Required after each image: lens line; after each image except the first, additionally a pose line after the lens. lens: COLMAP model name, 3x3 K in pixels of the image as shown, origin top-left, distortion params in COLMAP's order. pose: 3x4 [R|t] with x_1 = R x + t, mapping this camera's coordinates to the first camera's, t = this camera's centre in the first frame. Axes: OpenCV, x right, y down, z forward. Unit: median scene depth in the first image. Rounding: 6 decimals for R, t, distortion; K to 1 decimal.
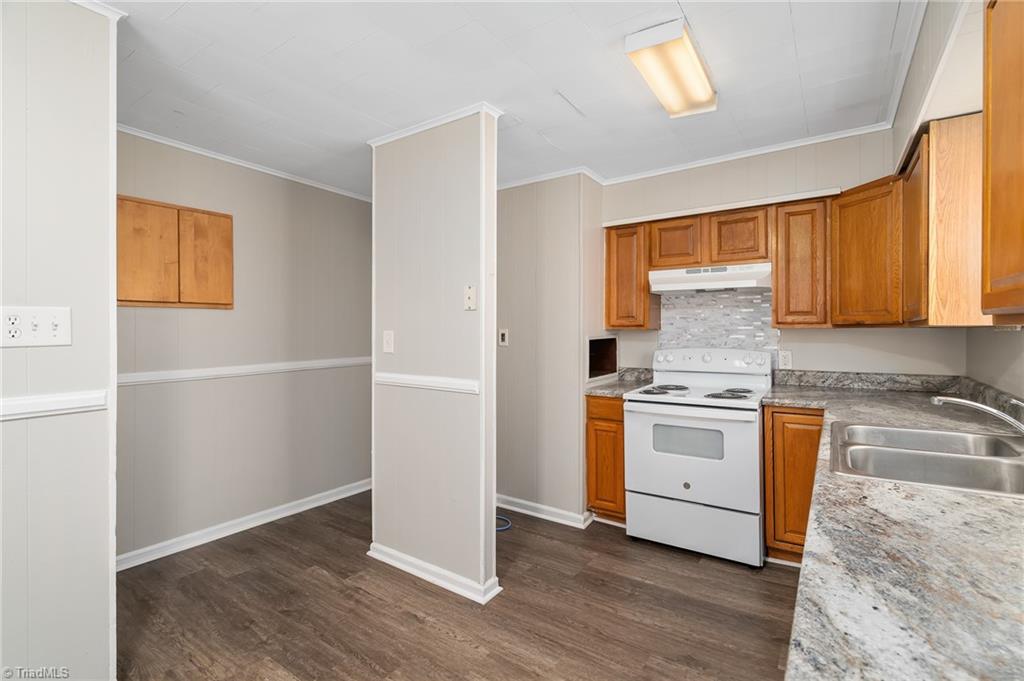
lens RADIAL K [[469.7, 0, 517.4], [0, 469.7, 328.7], [0, 0, 1]] dist [-0.010402, 0.003200]
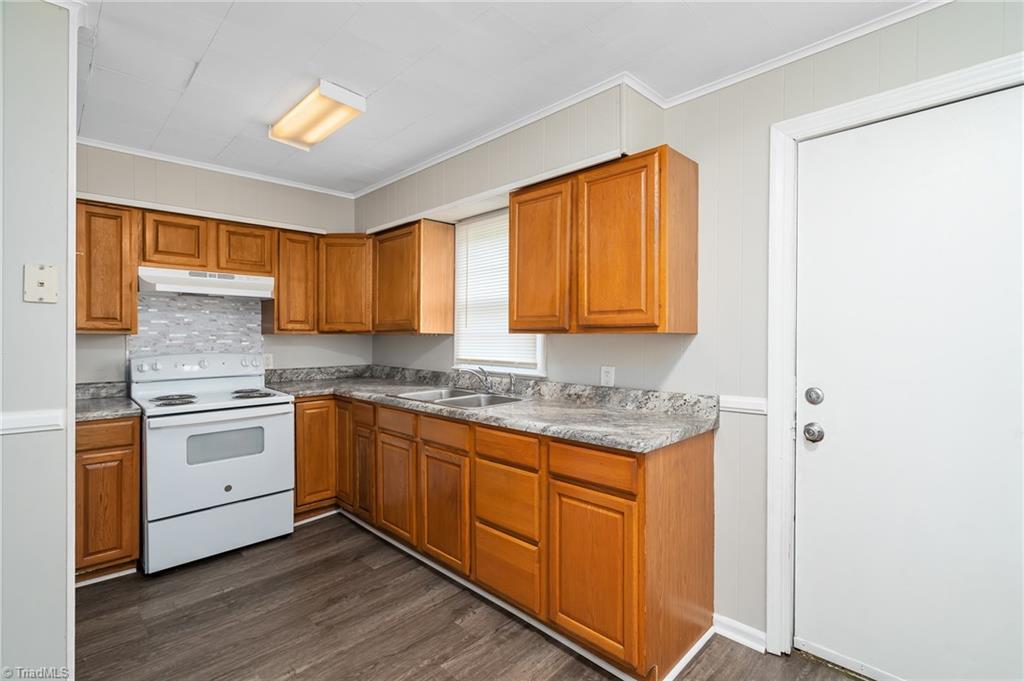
lens RADIAL K [[469.7, 0, 516.1], [0, 469.7, 339.5], [0, 0, 1]] dist [-0.010402, 0.003200]
pose [[0.184125, -0.004035, 0.982895, -0.528022], [-0.005475, 0.999972, 0.005131, 0.003695], [-0.982888, -0.006326, 0.184098, 0.204737]]
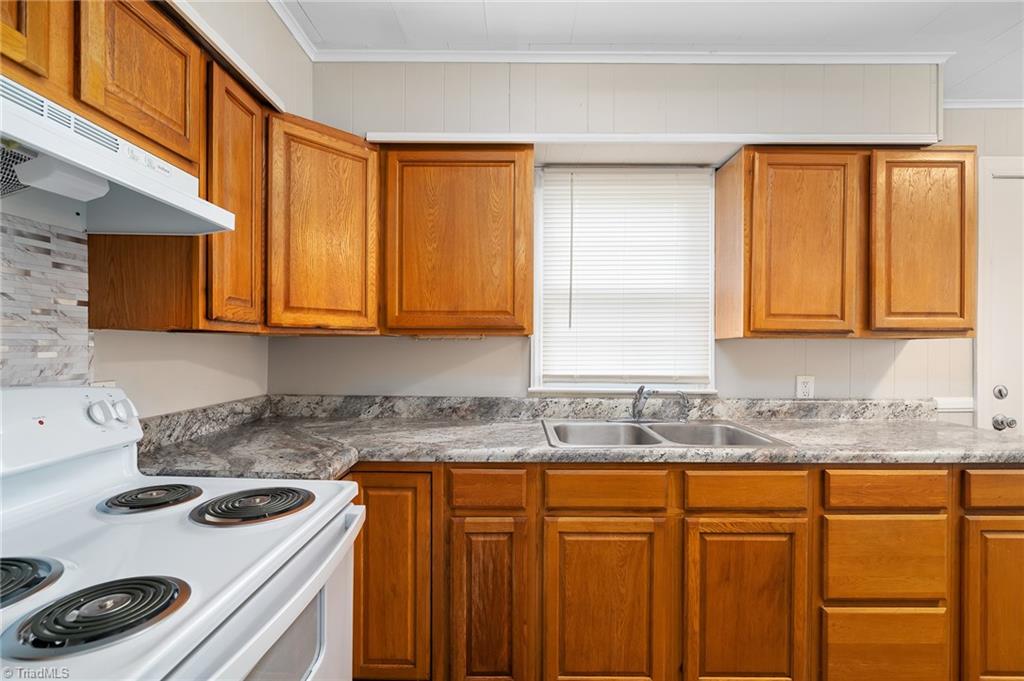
lens RADIAL K [[469.7, 0, 515.4], [0, 469.7, 350.6], [0, 0, 1]] dist [-0.010402, 0.003200]
pose [[-0.553894, -0.006140, 0.832565, 0.010832], [-0.006142, 0.999976, 0.003288, 0.016974], [-0.832565, -0.003292, -0.553918, 1.061366]]
